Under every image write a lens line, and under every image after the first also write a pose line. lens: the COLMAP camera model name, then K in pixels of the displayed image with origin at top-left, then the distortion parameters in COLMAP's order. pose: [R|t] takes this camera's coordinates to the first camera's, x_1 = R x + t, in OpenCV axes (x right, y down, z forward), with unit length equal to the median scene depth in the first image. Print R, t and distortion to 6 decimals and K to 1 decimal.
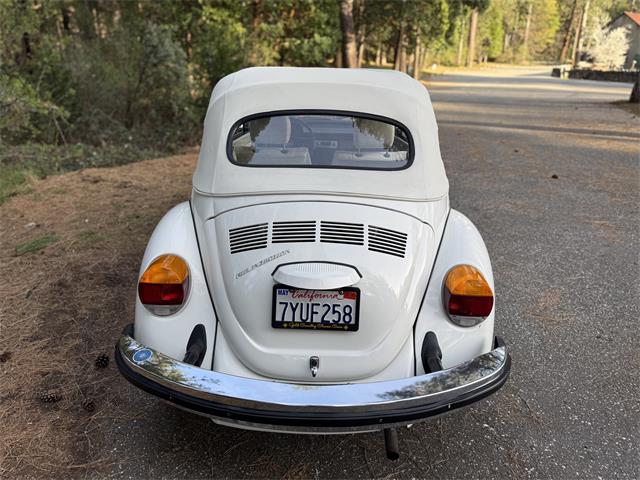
lens RADIAL K [[451.5, 0, 320.0], [0, 451.5, 240.0], [0, 0, 1]] dist [0.026040, -0.038196]
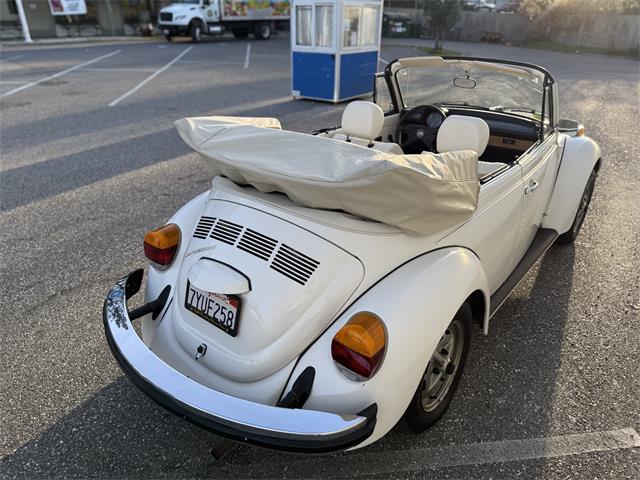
lens RADIAL K [[451.5, 0, 320.0], [0, 451.5, 240.0], [0, 0, 1]] dist [0.026040, -0.038196]
pose [[0.785691, 0.252474, -0.564753, 0.788048], [-0.196699, 0.967506, 0.158876, -0.230072], [0.586514, -0.013741, 0.809822, 0.257840]]
